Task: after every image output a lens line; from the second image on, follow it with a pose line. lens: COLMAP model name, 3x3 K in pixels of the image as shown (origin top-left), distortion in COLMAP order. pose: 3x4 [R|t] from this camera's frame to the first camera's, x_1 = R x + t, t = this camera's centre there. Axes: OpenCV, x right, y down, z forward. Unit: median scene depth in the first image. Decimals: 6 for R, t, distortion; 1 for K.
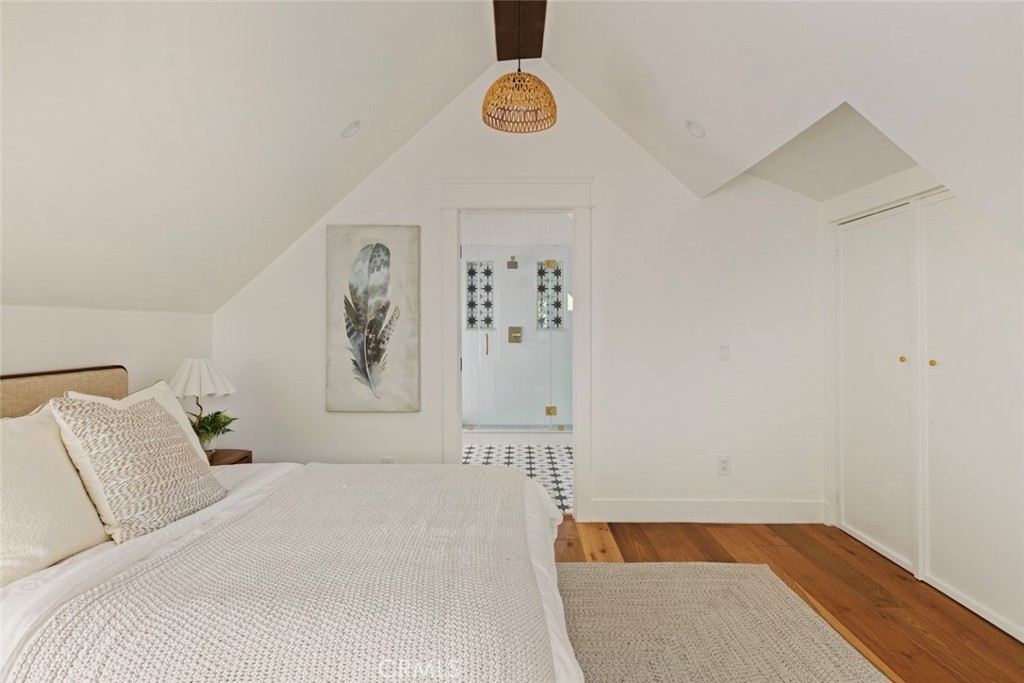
lens RADIAL K [[540.9, 0, 514.9], [0, 540.9, 330.4], [0, 0, 1]] dist [-0.007878, 0.003555]
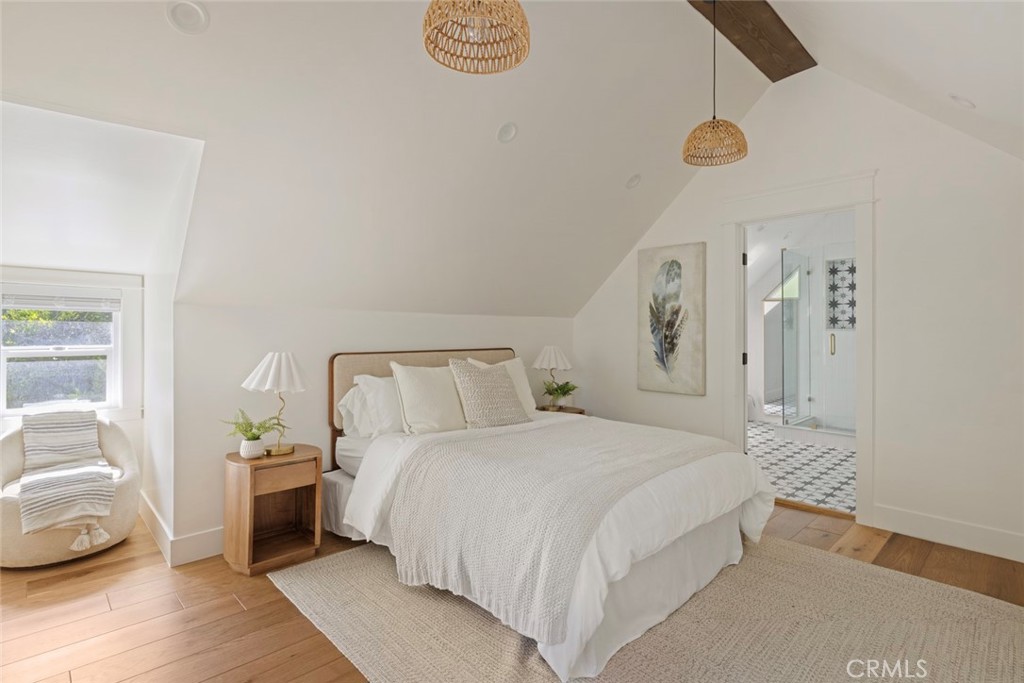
lens RADIAL K [[514.4, 0, 520.3], [0, 514.4, 333.2], [0, 0, 1]] dist [-0.002781, 0.001778]
pose [[0.692063, 0.005643, -0.721815, 0.370350], [-0.005215, 0.999982, 0.002817, 0.009320], [0.721818, 0.001815, 0.692080, -0.092507]]
